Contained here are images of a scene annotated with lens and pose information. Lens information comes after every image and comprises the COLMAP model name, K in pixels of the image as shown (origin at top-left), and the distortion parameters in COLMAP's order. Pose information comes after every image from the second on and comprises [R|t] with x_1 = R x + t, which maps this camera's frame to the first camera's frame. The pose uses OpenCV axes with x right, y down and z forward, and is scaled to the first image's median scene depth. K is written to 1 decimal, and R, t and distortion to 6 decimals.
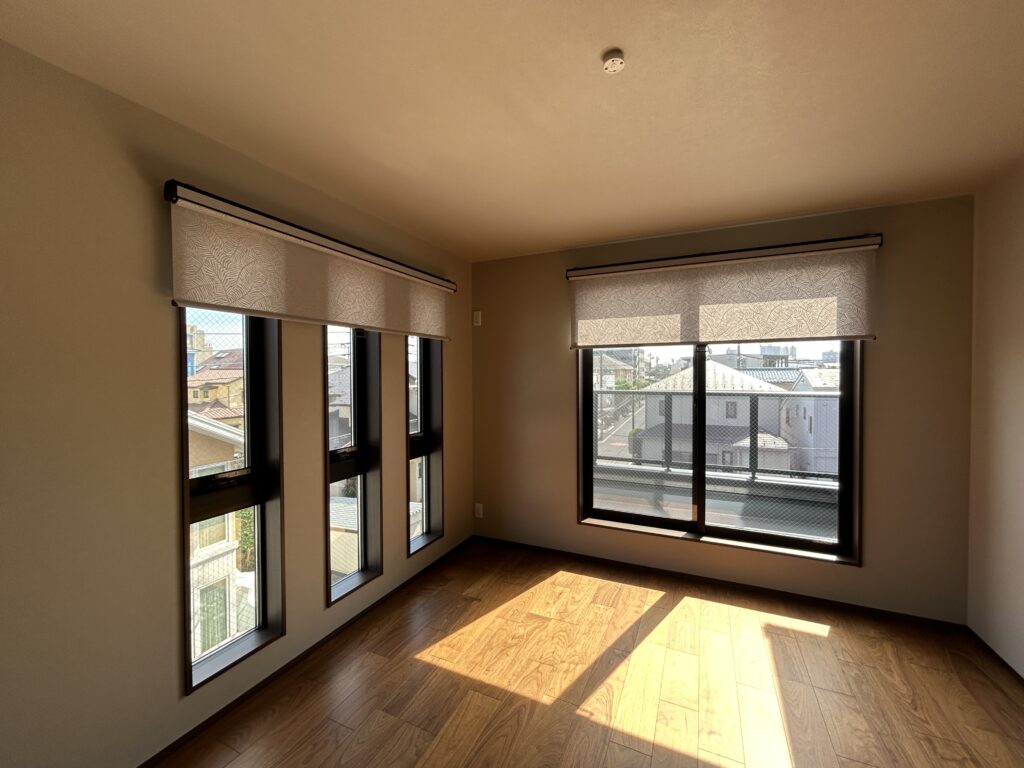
lens RADIAL K [[411.2, 0, 511.4], [0, 411.2, 384.8], [0, 0, 1]] dist [-0.001265, 0.000540]
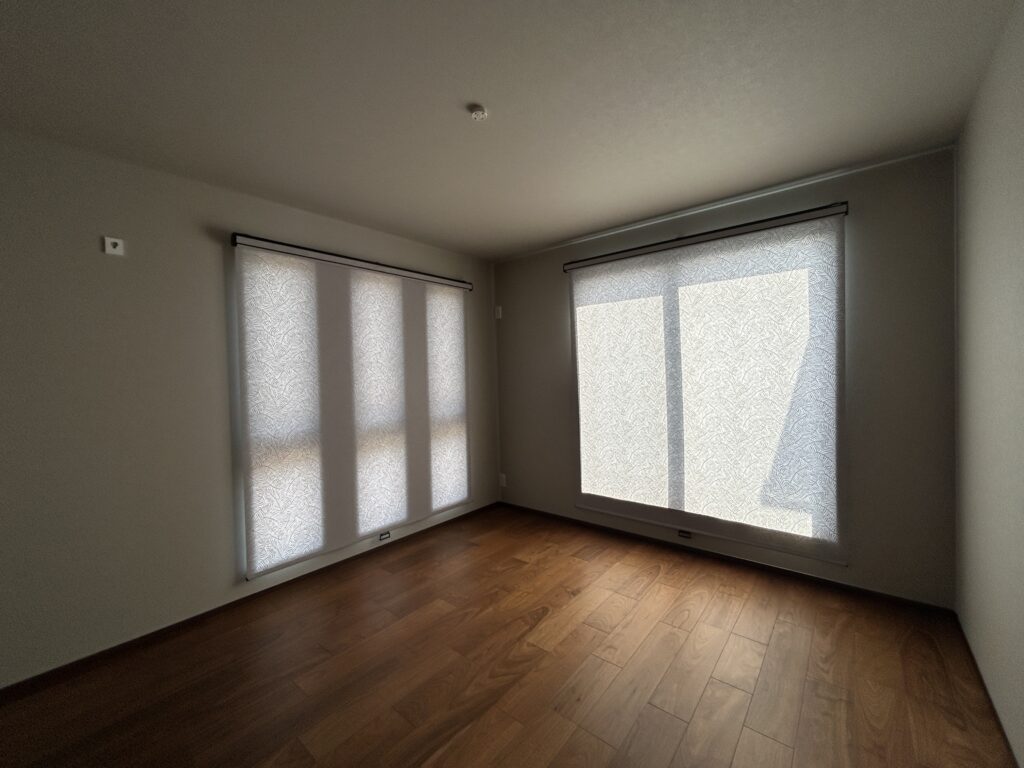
lens RADIAL K [[411.2, 0, 513.4], [0, 411.2, 384.0], [0, 0, 1]] dist [-0.001265, 0.000540]
pose [[0.967448, -0.012276, -0.252772, 0.306842], [0.013938, 0.999891, 0.004785, 0.042152], [0.252686, -0.008153, 0.967514, -0.124941]]
